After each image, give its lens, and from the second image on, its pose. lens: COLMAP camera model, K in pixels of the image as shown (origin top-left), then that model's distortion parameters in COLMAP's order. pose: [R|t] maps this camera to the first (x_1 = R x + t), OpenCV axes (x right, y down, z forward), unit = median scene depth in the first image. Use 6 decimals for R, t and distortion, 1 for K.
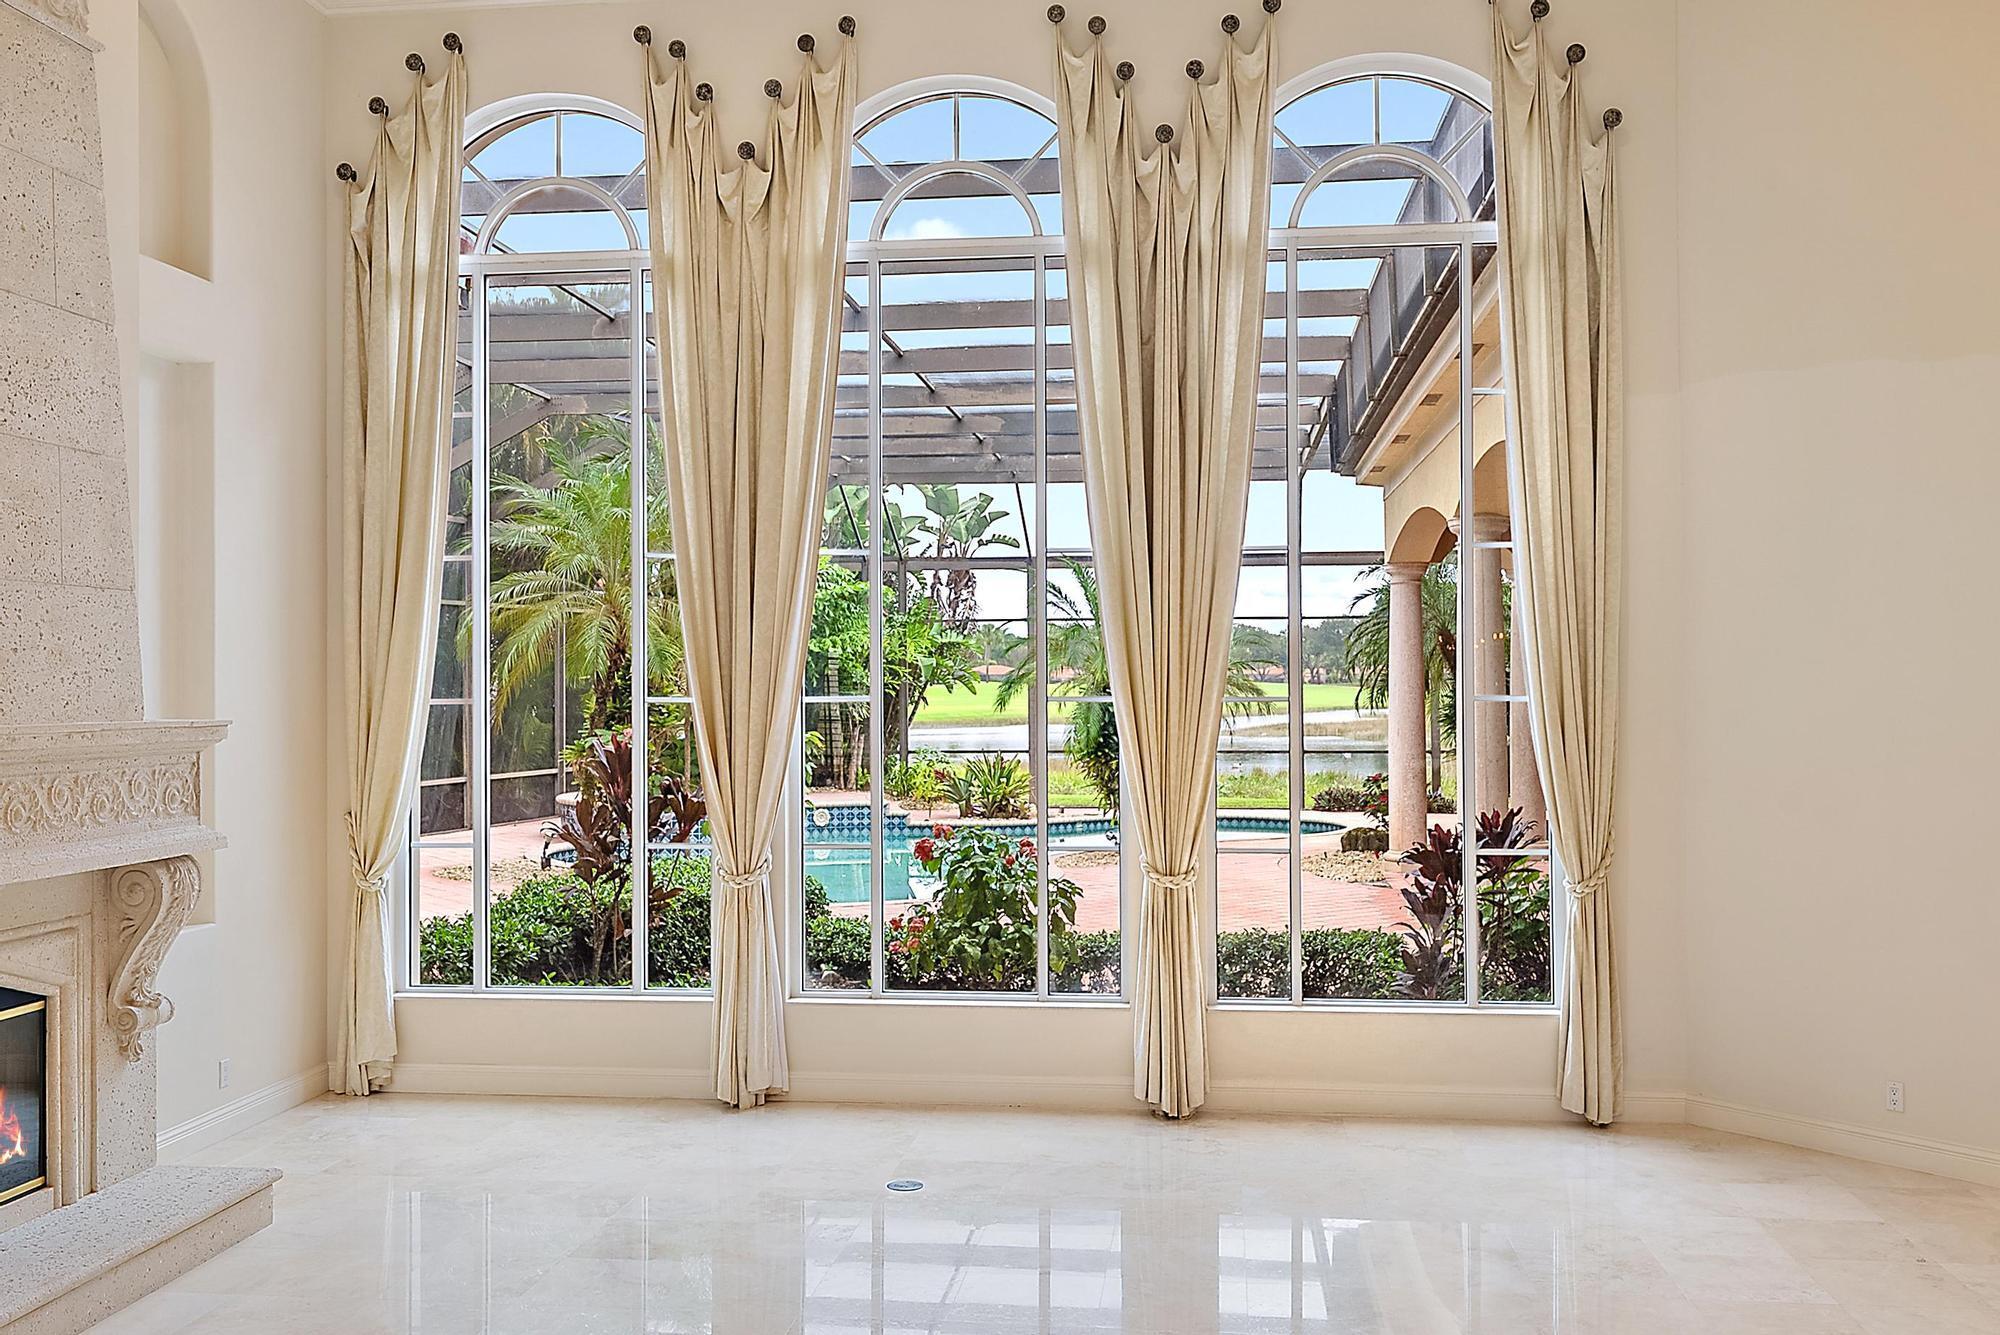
lens RADIAL K [[2133.5, 0, 1000.0], [0, 2133.5, 667.5], [0, 0, 1]] dist [0.013035, 0.009993]
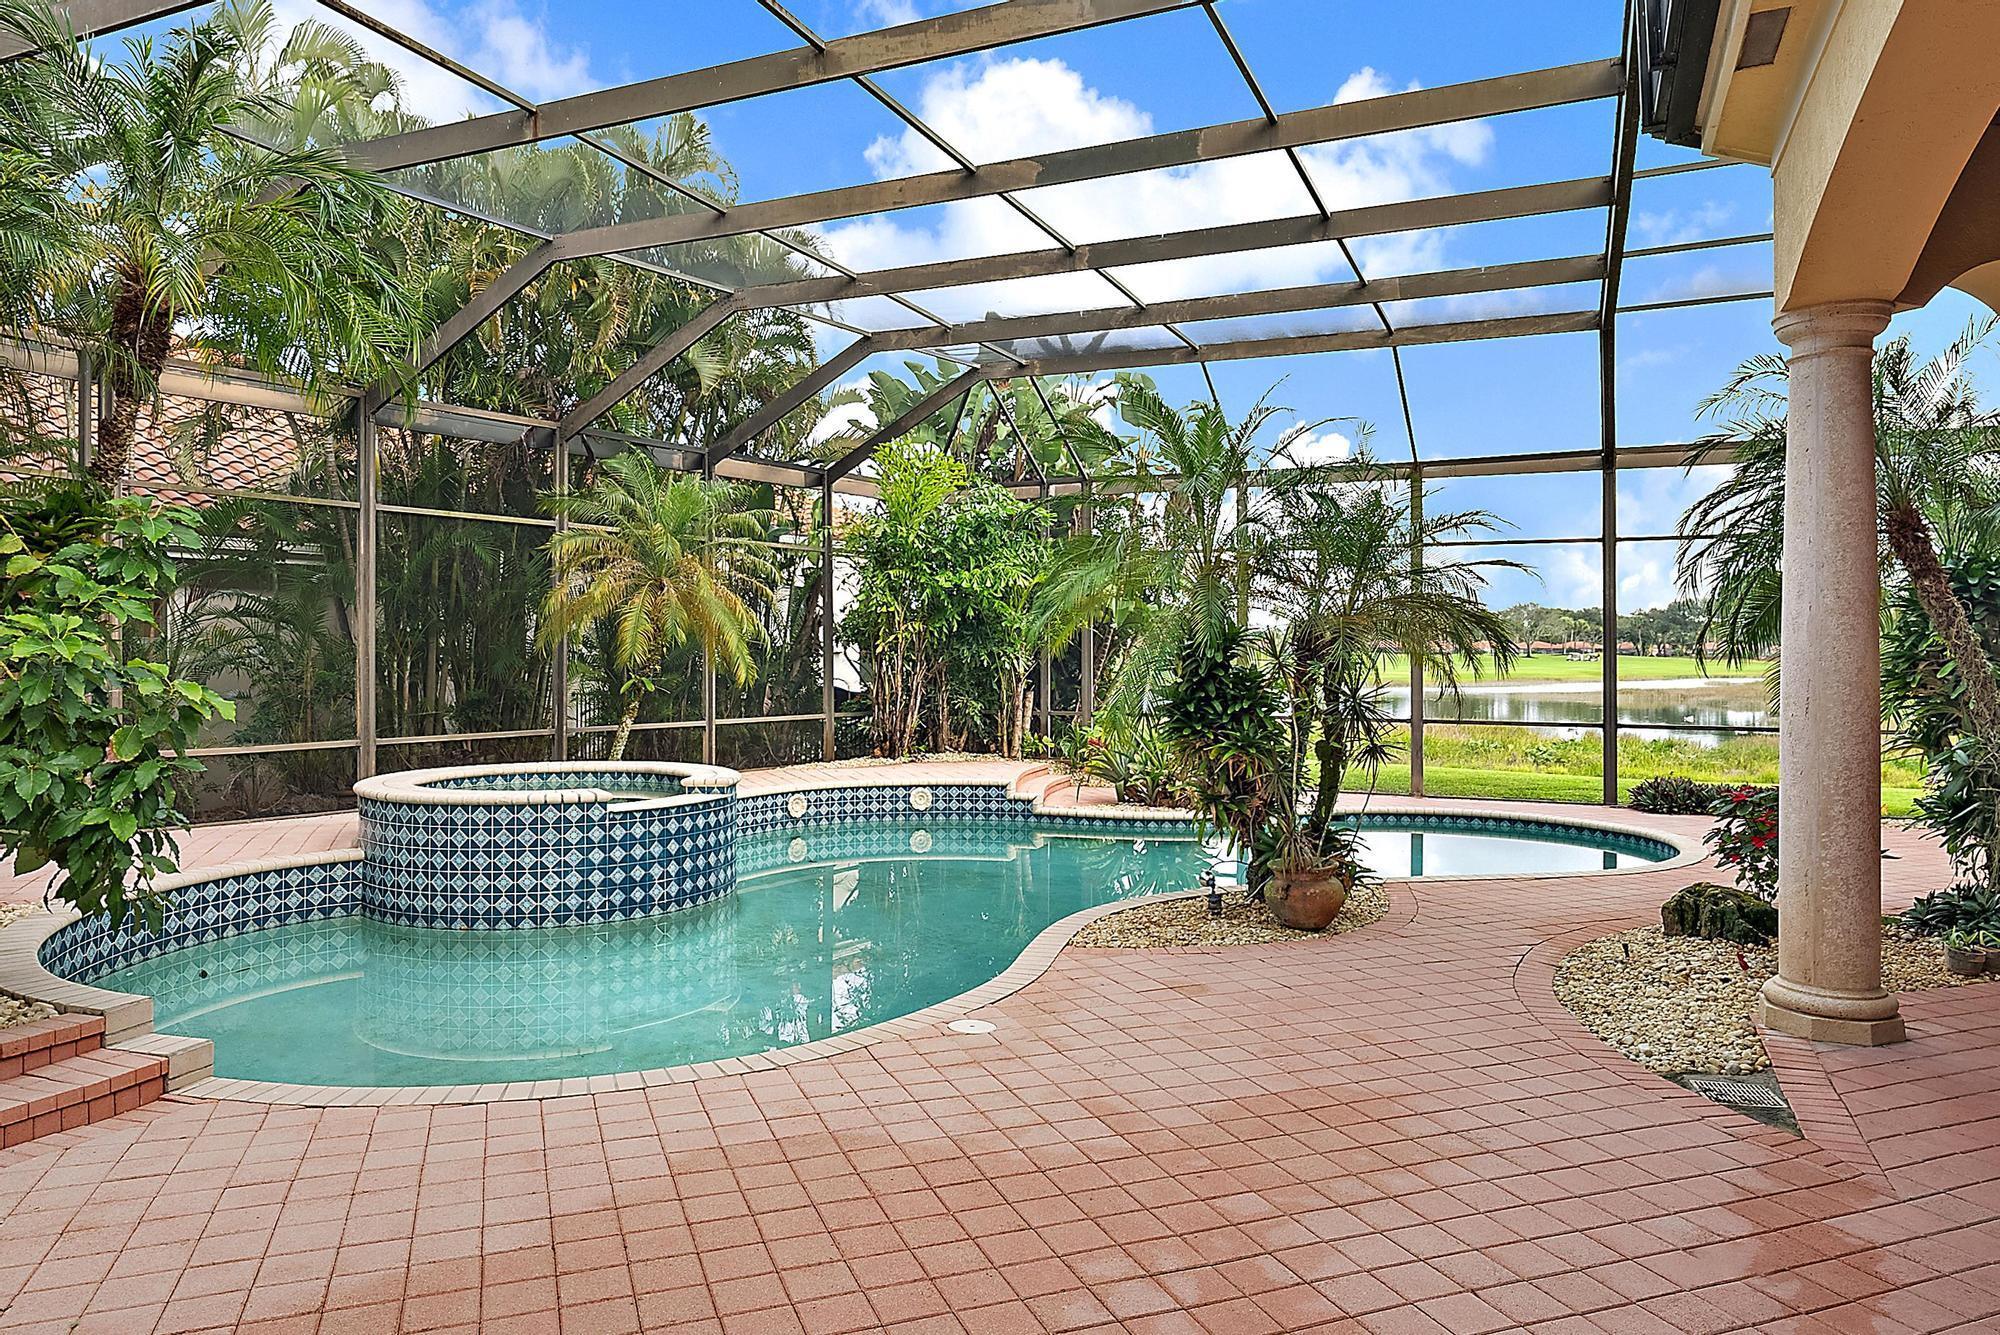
lens RADIAL K [[1318.4, 0, 1000.0], [0, 1318.4, 667.5], [0, 0, 1]] dist [-0.001289, -0.000487]
pose [[0.948825, 0.004726, -0.315768, 0.092394], [0.000150, 0.999881, 0.015415, 0.015629], [0.315804, -0.014673, 0.948711, 0.558107]]
